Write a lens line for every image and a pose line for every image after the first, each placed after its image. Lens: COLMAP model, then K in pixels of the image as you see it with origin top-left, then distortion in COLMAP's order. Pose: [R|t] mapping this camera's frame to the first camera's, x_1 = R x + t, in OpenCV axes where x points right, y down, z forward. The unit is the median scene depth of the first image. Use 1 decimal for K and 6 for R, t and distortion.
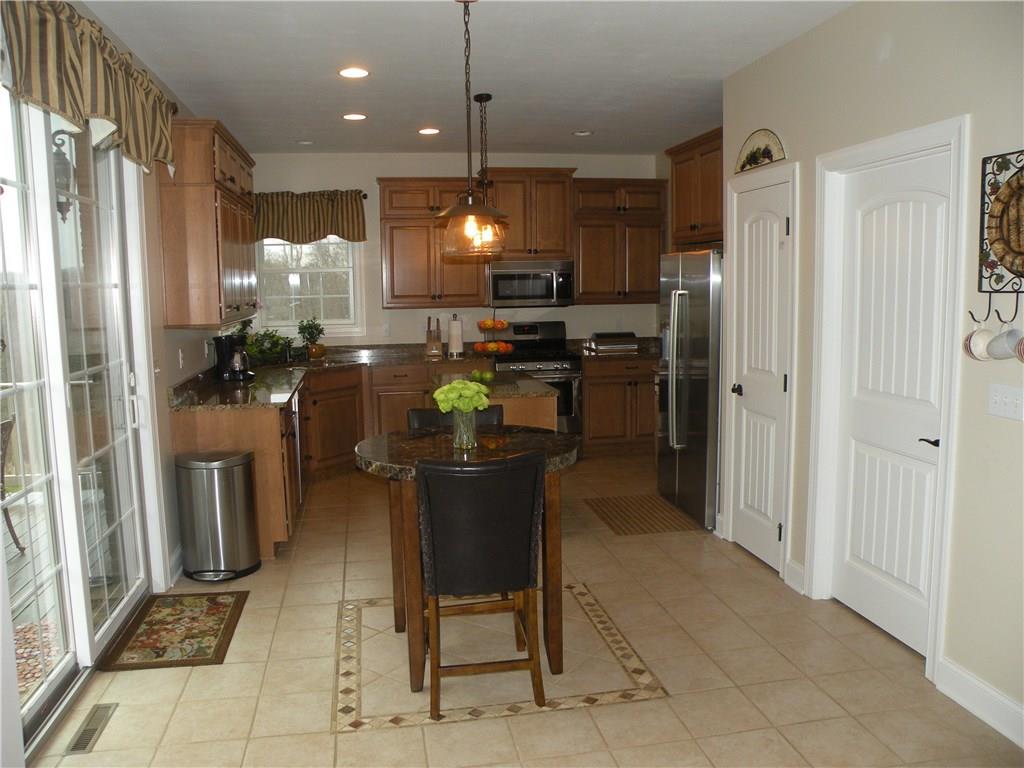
lens RADIAL K [[860.6, 0, 511.8], [0, 860.6, 385.8], [0, 0, 1]] dist [-0.053861, 0.047806]
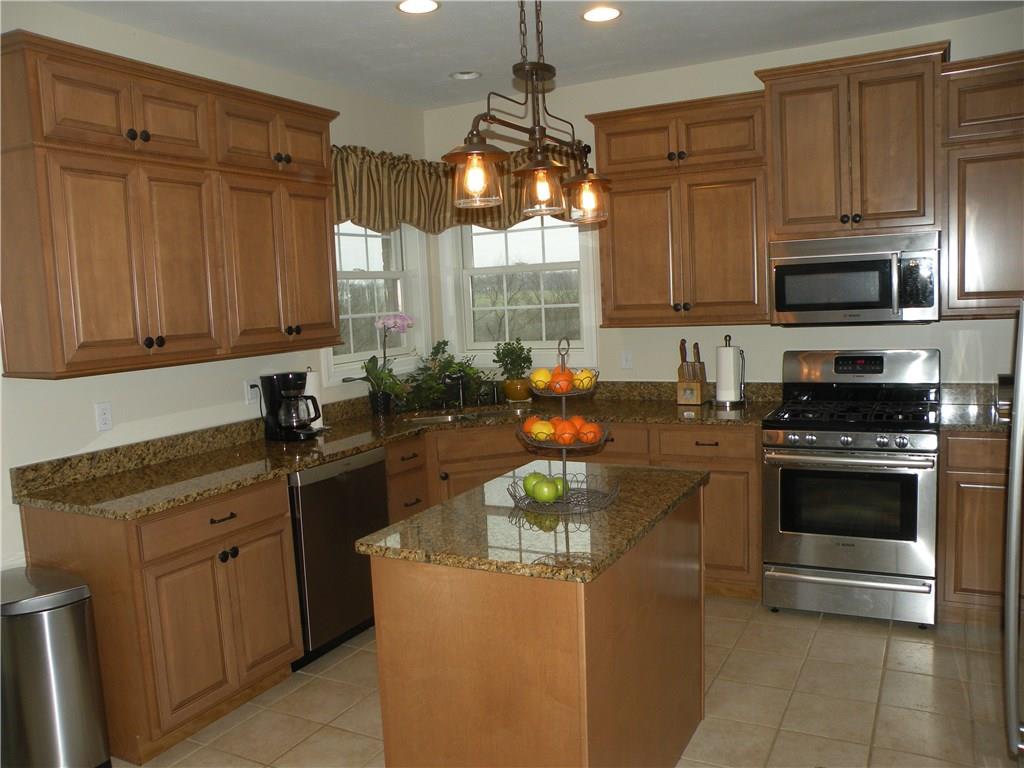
lens RADIAL K [[860.6, 0, 512.6], [0, 860.6, 383.2], [0, 0, 1]] dist [-0.053861, 0.047806]
pose [[0.802873, 0.041602, -0.594697, 0.167993], [-0.041775, 0.999036, 0.013489, -0.054008], [0.594685, 0.014013, 0.803837, 0.457696]]
